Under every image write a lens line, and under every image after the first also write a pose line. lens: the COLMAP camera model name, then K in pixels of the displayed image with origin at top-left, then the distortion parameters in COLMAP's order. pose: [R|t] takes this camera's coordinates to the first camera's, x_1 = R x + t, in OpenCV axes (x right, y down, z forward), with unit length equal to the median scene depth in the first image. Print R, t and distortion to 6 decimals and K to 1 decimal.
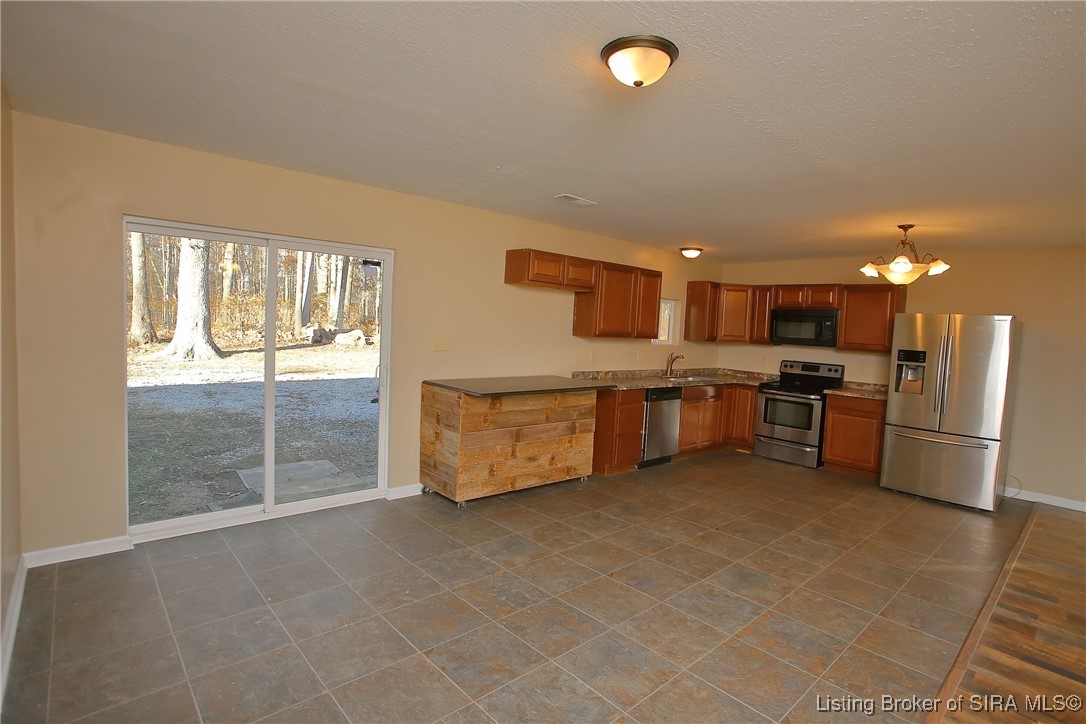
lens RADIAL K [[500.2, 0, 546.6], [0, 500.2, 358.0], [0, 0, 1]] dist [-0.053096, 0.023349]
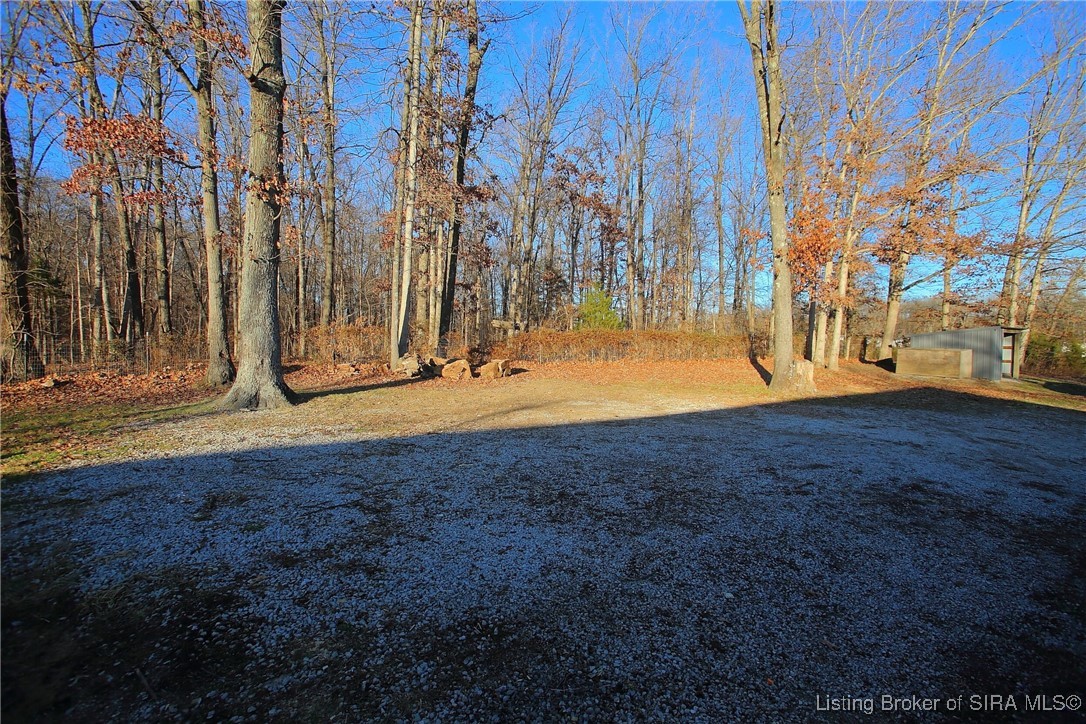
lens RADIAL K [[500.2, 0, 546.6], [0, 500.2, 358.0], [0, 0, 1]] dist [-0.053096, 0.023349]
pose [[0.983122, -0.033410, -0.179875, -0.114730], [0.026002, 0.998720, -0.043388, -0.023480], [0.181095, 0.037979, 0.982732, 0.260988]]
